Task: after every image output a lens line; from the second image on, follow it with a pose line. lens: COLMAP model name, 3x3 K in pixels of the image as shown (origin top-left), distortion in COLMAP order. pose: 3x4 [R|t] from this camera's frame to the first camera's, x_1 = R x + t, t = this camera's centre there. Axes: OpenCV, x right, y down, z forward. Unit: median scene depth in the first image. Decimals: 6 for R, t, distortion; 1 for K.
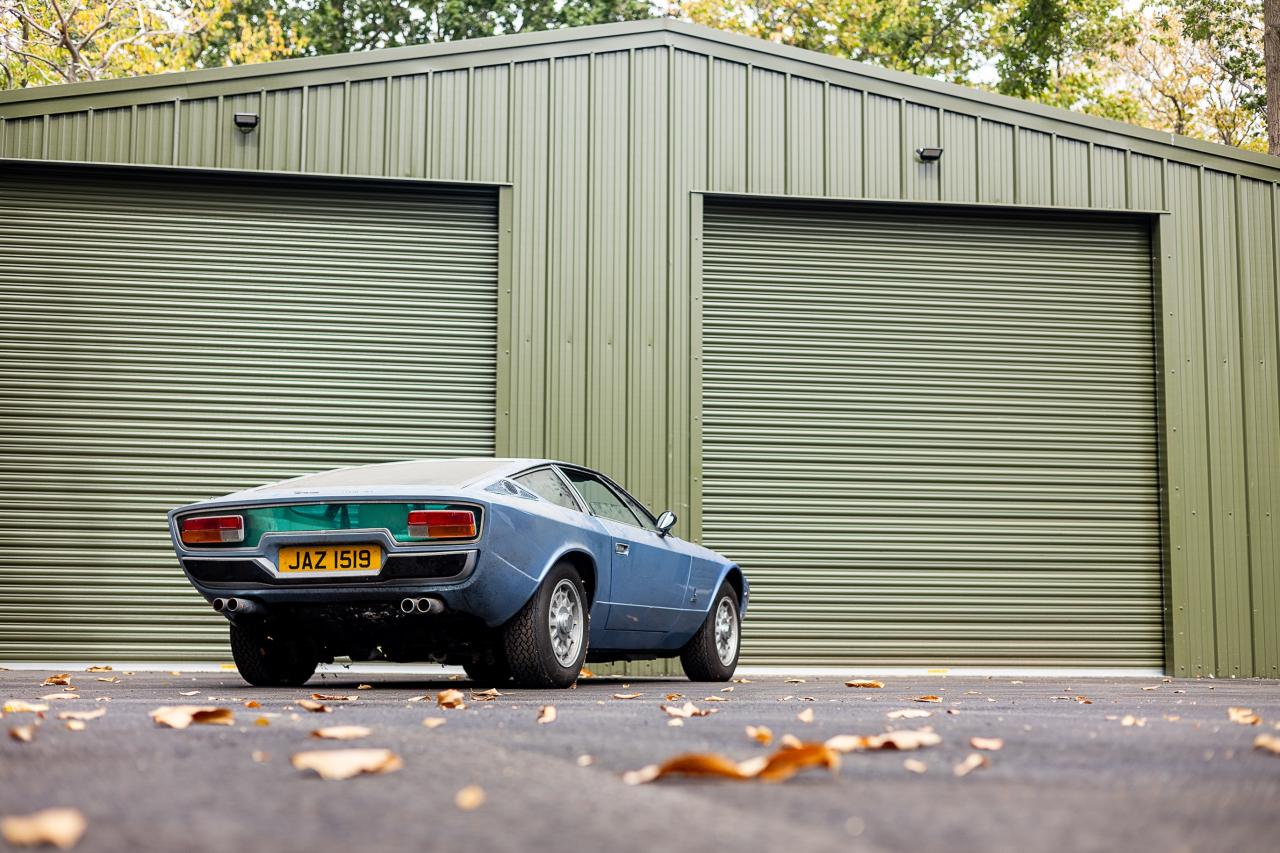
lens RADIAL K [[1872.8, 0, 625.1], [0, 1872.8, 418.8], [0, 0, 1]] dist [0.021177, 0.000000]
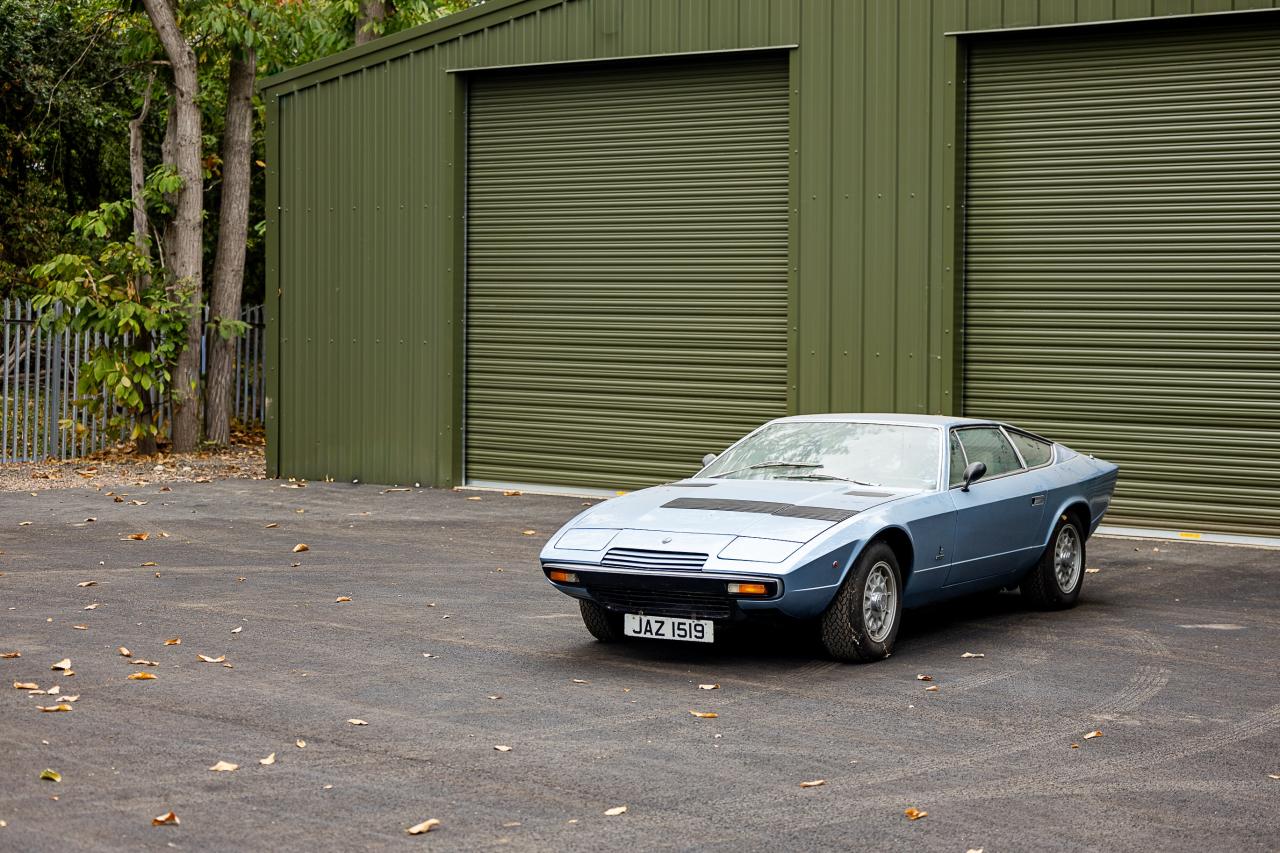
lens RADIAL K [[2496.7, 0, 636.4], [0, 2496.7, 414.5], [0, 0, 1]] dist [-0.028907, 0.000000]
pose [[0.659639, 0.030416, -0.750967, 0.930220], [0.098528, 0.987058, 0.126523, -0.108946], [0.745096, -0.157451, 0.648106, 0.008970]]
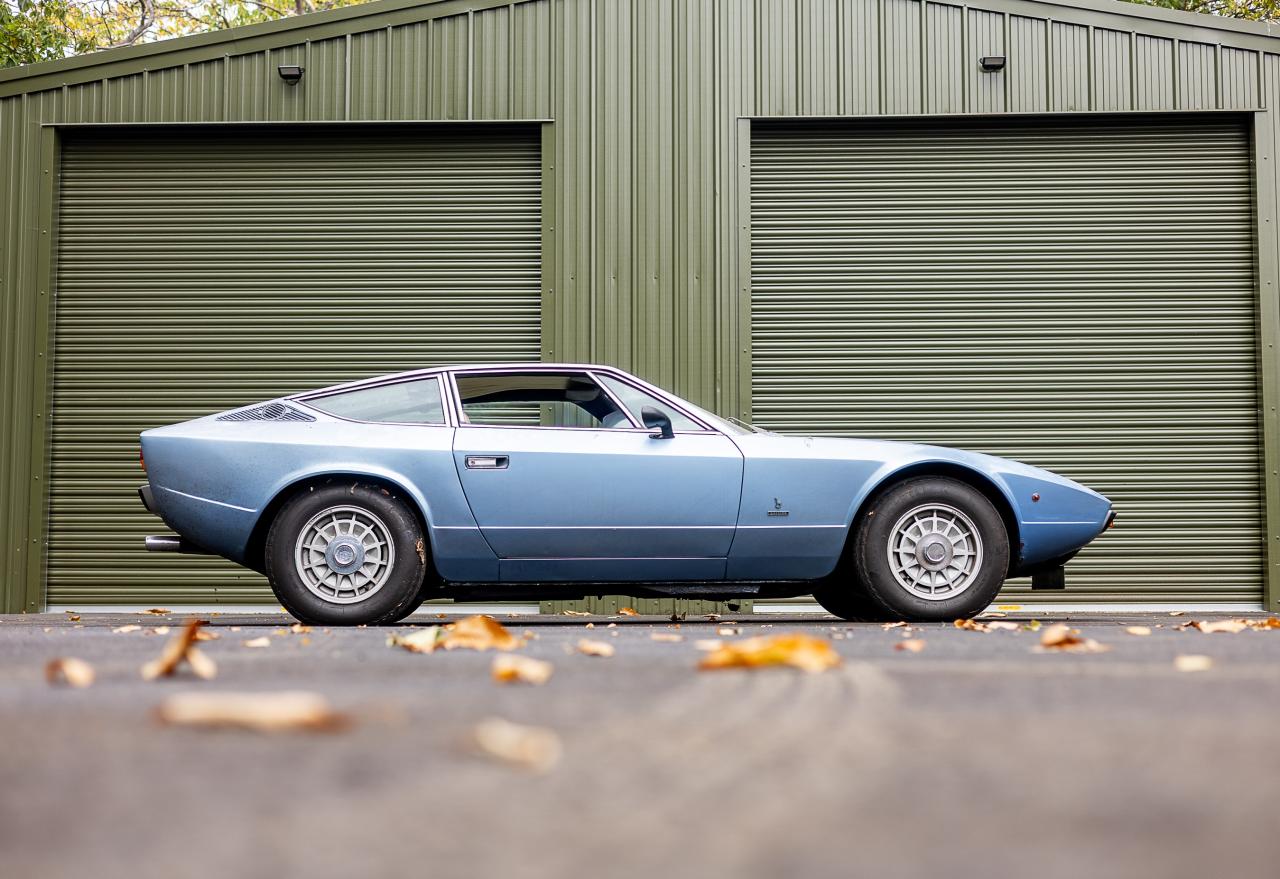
lens RADIAL K [[2012.9, 0, 627.1], [0, 2012.9, 404.2], [0, 0, 1]] dist [0.025918, 0.000000]
pose [[0.980504, -0.026316, -0.194730, 0.182790], [0.034071, 0.998750, 0.036580, -0.013277], [0.193524, -0.042501, 0.980174, -0.042034]]
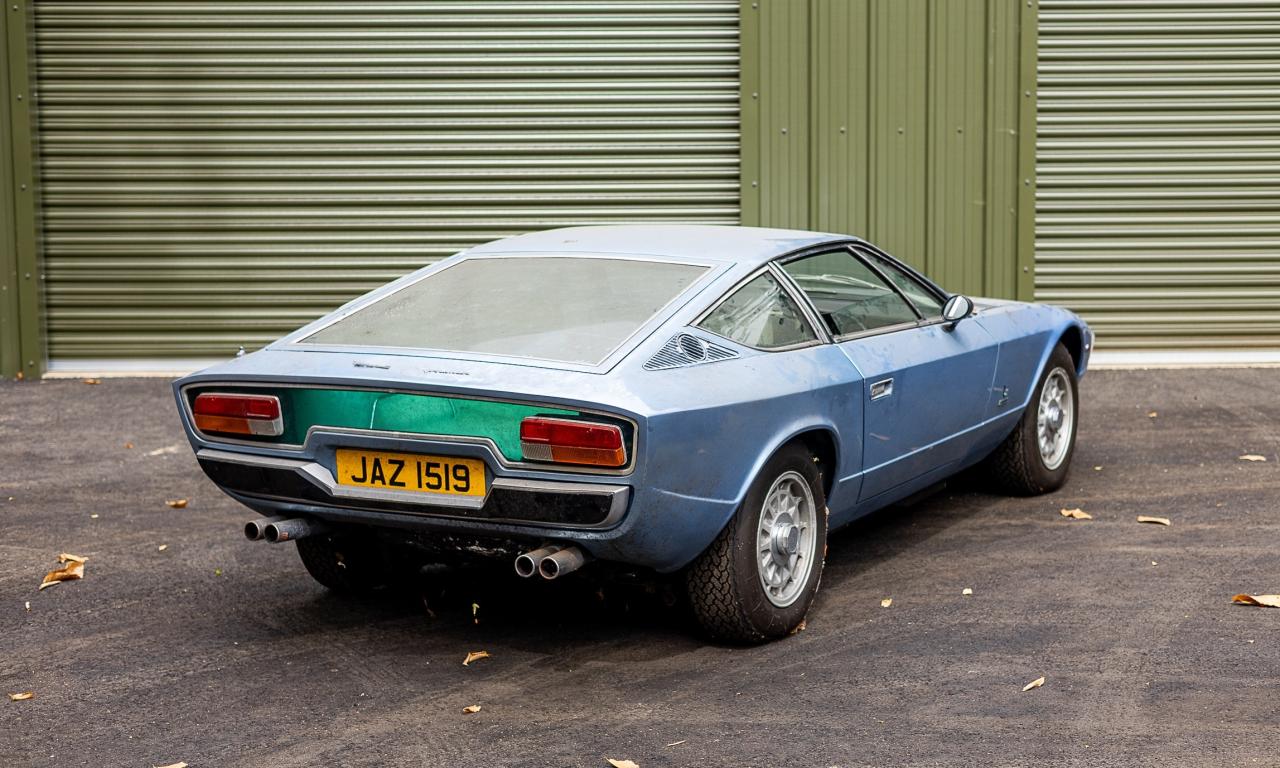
lens RADIAL K [[2208.1, 0, 651.8], [0, 2208.1, 381.4], [0, 0, 1]] dist [-0.011817, 0.000000]
pose [[0.989351, 0.005623, -0.145440, 0.019432], [0.033310, 0.963986, 0.263859, -0.086415], [0.141686, -0.265894, 0.953533, 0.169271]]
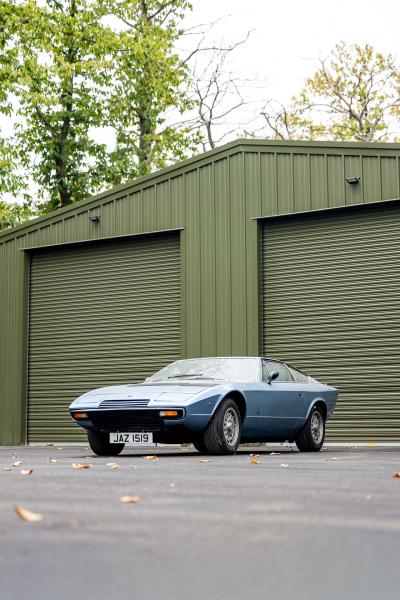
lens RADIAL K [[1170.3, 0, 193.8], [0, 1170.3, 297.1], [0, 0, 1]] dist [-0.028907, 0.000000]
pose [[0.715850, -0.091797, -0.692193, 0.919515], [0.102044, 0.994431, -0.026348, -0.005360], [0.690757, -0.051772, 0.721231, -0.007523]]
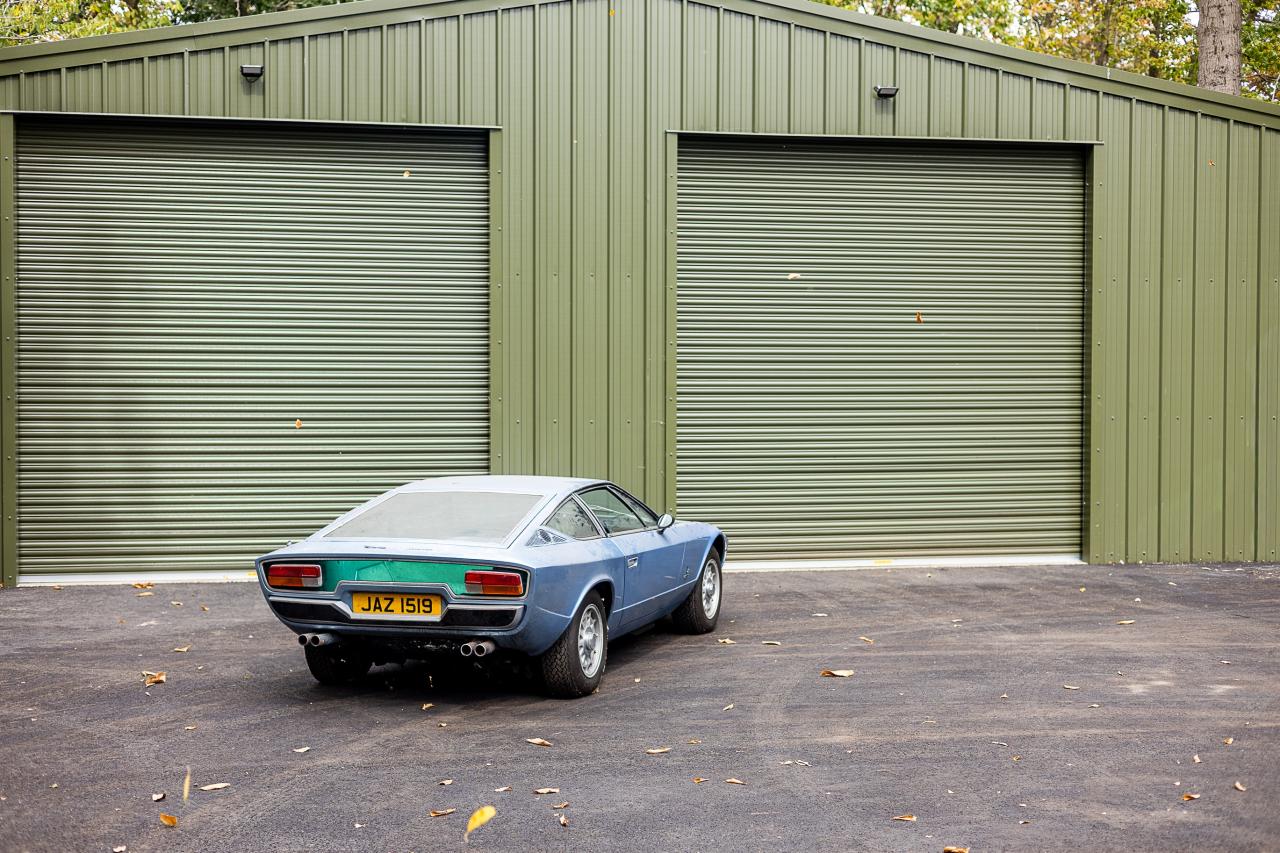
lens RADIAL K [[1872.8, 0, 638.4], [0, 1872.8, 433.3], [0, 0, 1]] dist [0.021177, 0.000000]
pose [[0.998887, -0.006826, 0.046671, -0.033408], [-0.000898, 0.986540, 0.163516, -0.129464], [-0.047159, -0.163376, 0.985436, -0.094484]]
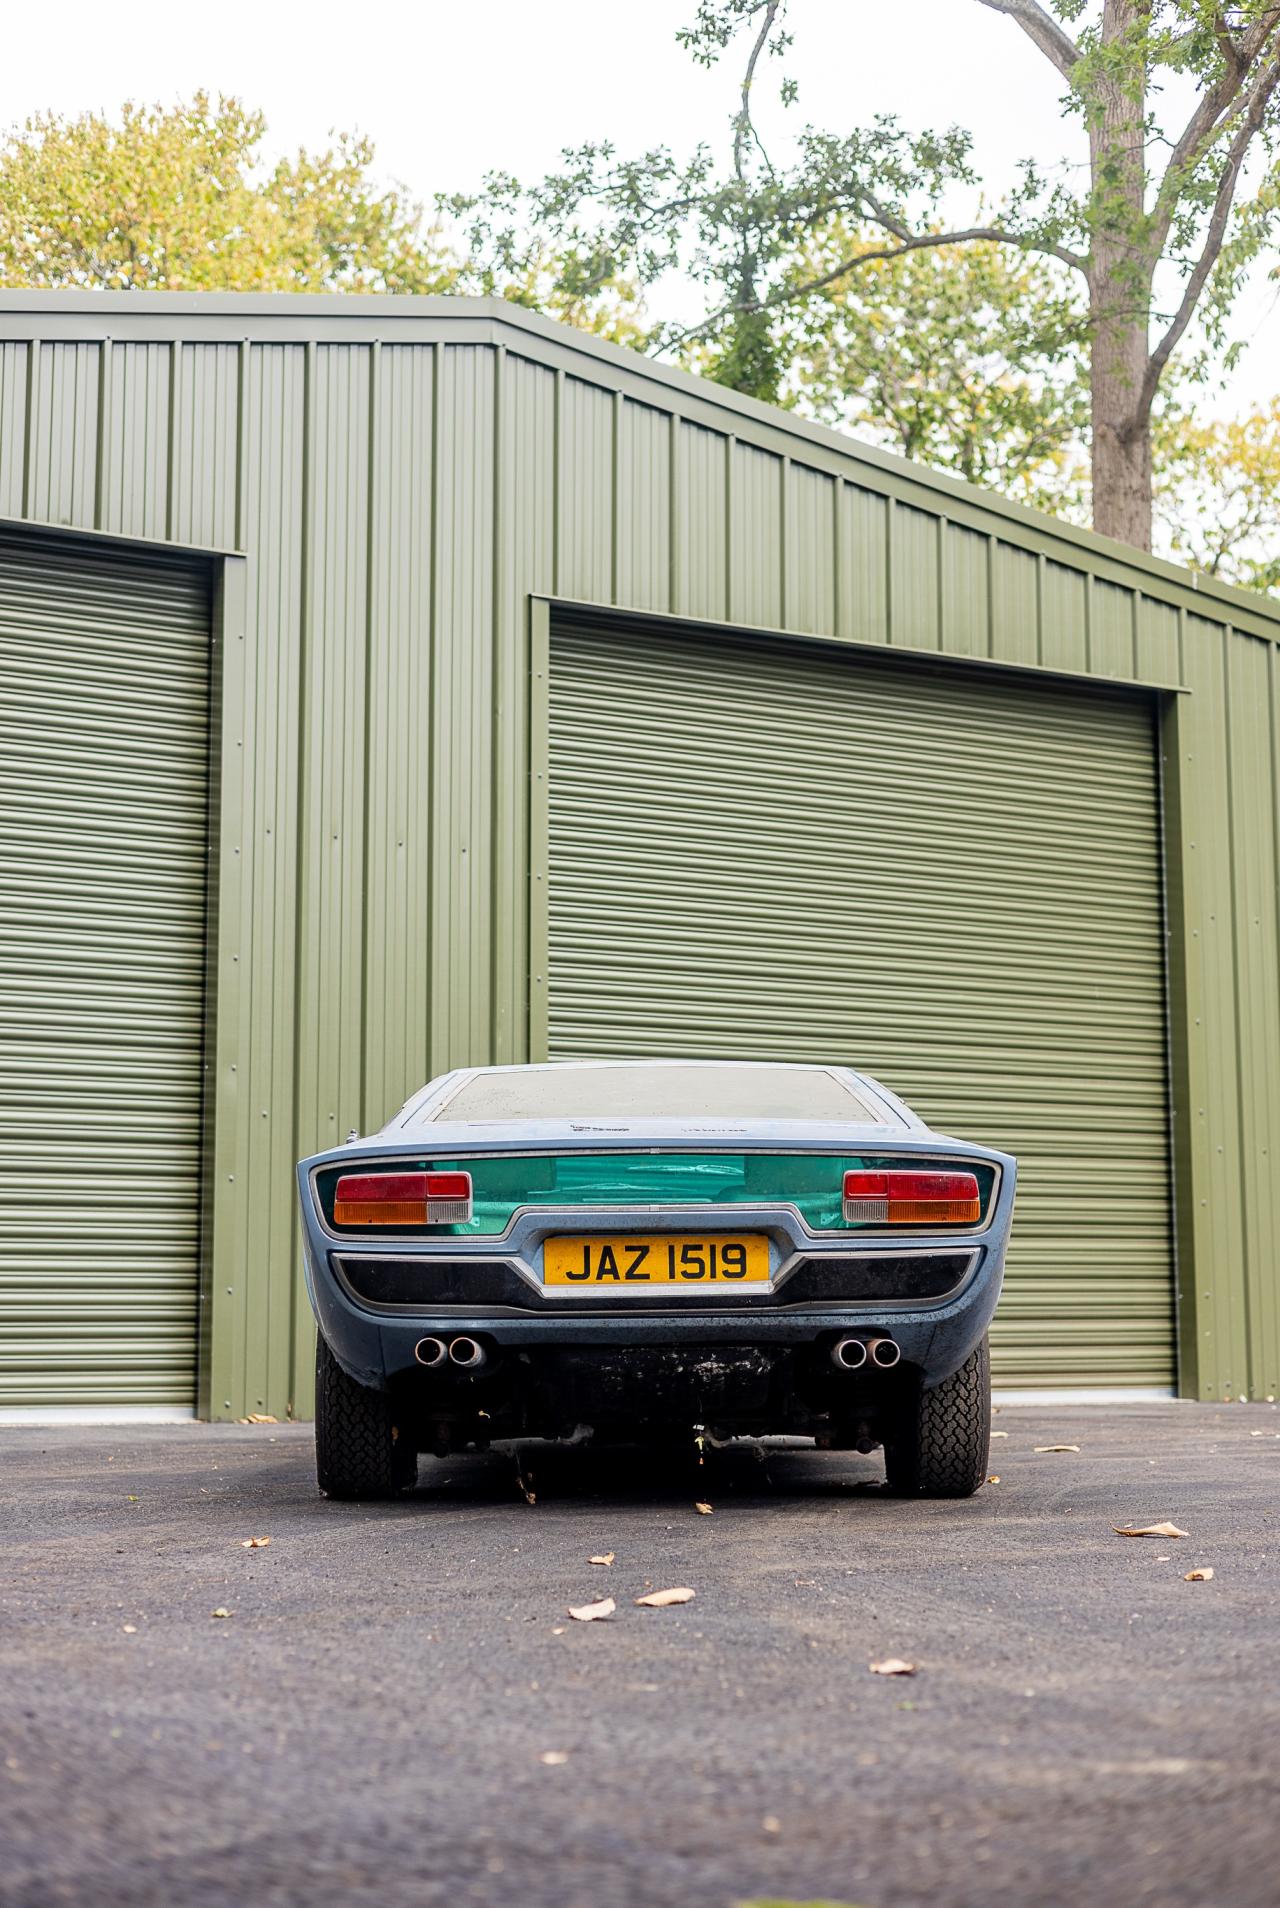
lens RADIAL K [[2791.6, 0, 647.9], [0, 2791.6, 943.6], [0, 0, 1]] dist [0.021177, 0.000000]
pose [[0.933827, 0.040838, 0.355386, -0.246804], [-0.038303, 0.999166, -0.014167, -0.000481], [-0.355668, -0.000382, 0.934612, 0.162979]]
